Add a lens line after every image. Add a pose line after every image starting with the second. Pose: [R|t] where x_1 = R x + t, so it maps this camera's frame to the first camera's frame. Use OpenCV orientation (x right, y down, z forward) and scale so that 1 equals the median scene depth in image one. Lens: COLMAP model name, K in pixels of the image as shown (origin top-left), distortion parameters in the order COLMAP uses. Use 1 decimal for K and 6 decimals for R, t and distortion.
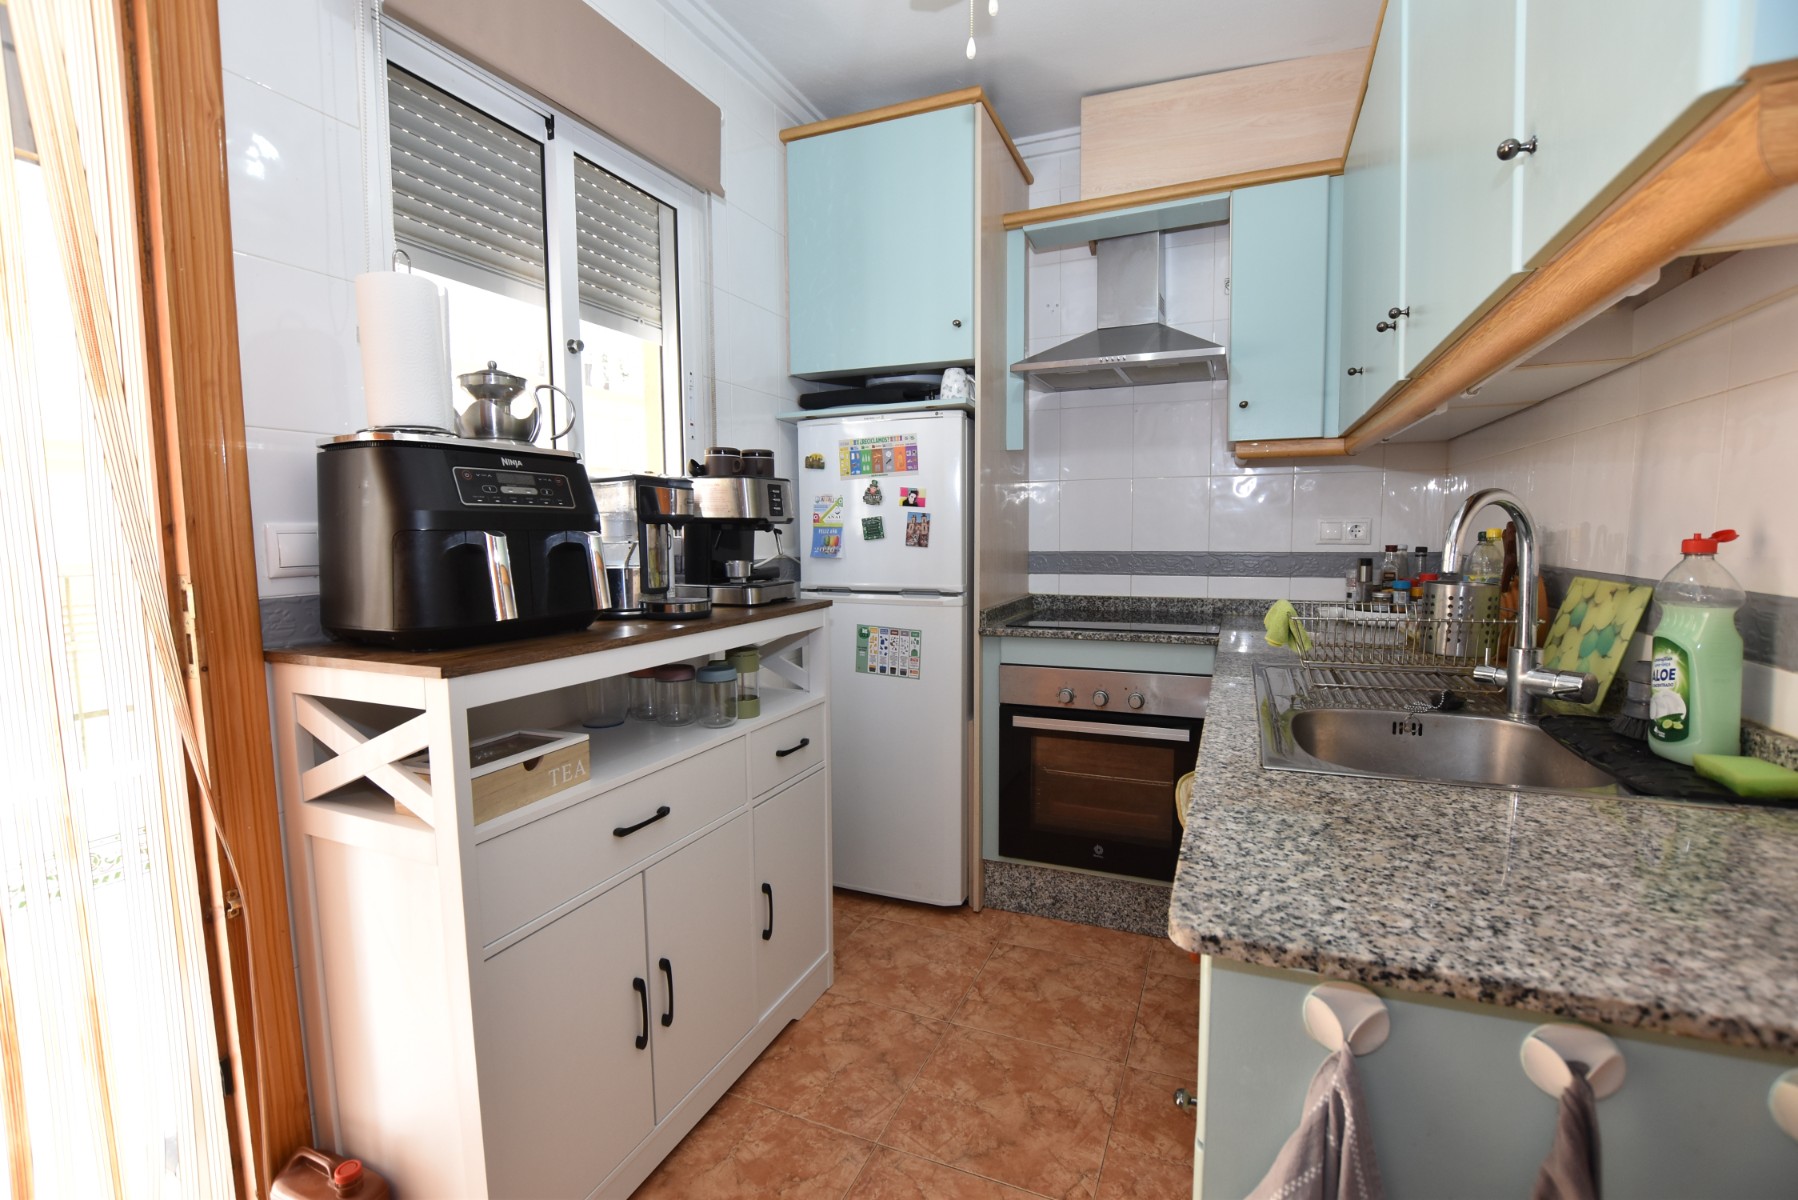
lens RADIAL K [[792.2, 0, 897.5], [0, 792.2, 599.3], [0, 0, 1]] dist [-0.034133, 0.005354]
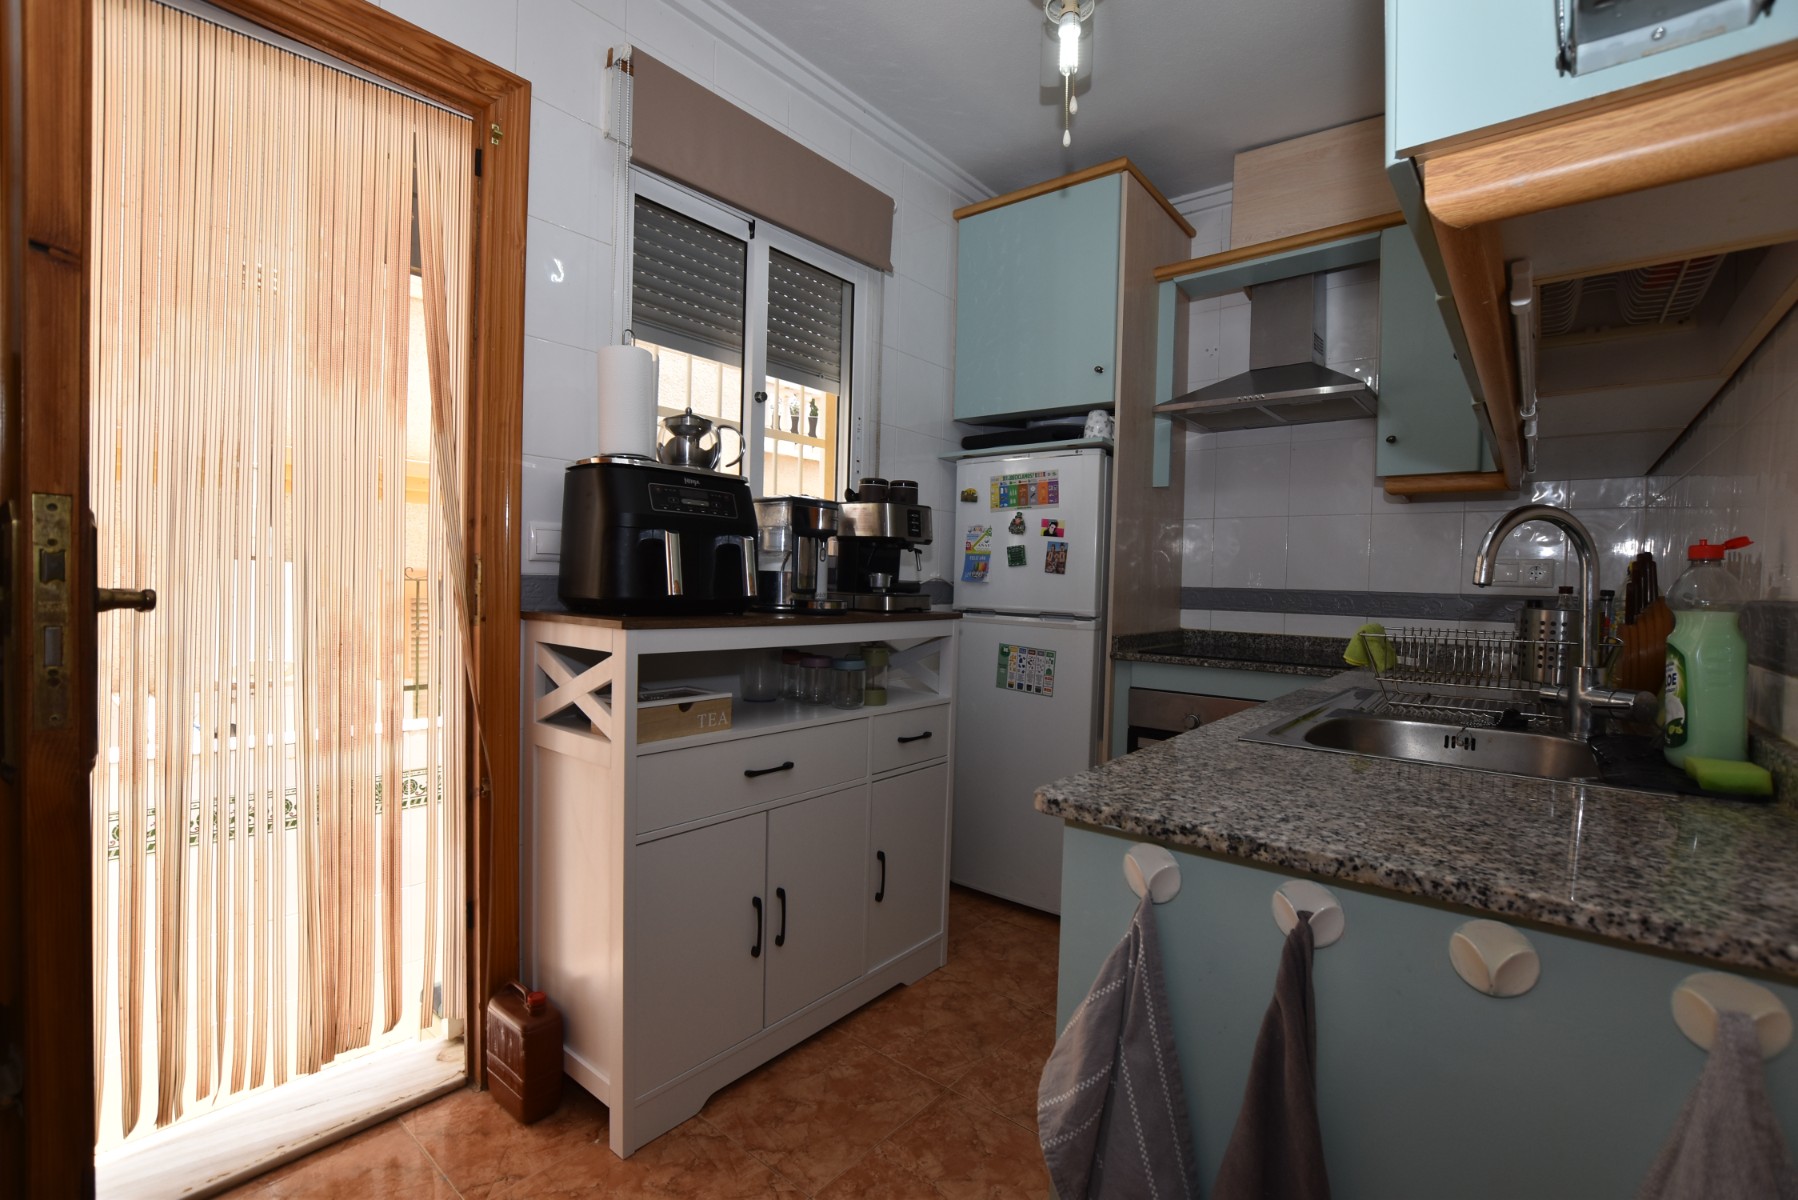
lens RADIAL K [[792.2, 0, 898.3], [0, 792.2, 597.6], [0, 0, 1]] dist [-0.034133, 0.005354]
pose [[0.960002, 0.040913, -0.276990, 0.128496], [-0.059368, 0.996517, -0.058567, 0.045760], [0.273628, 0.072669, 0.959086, -0.100485]]
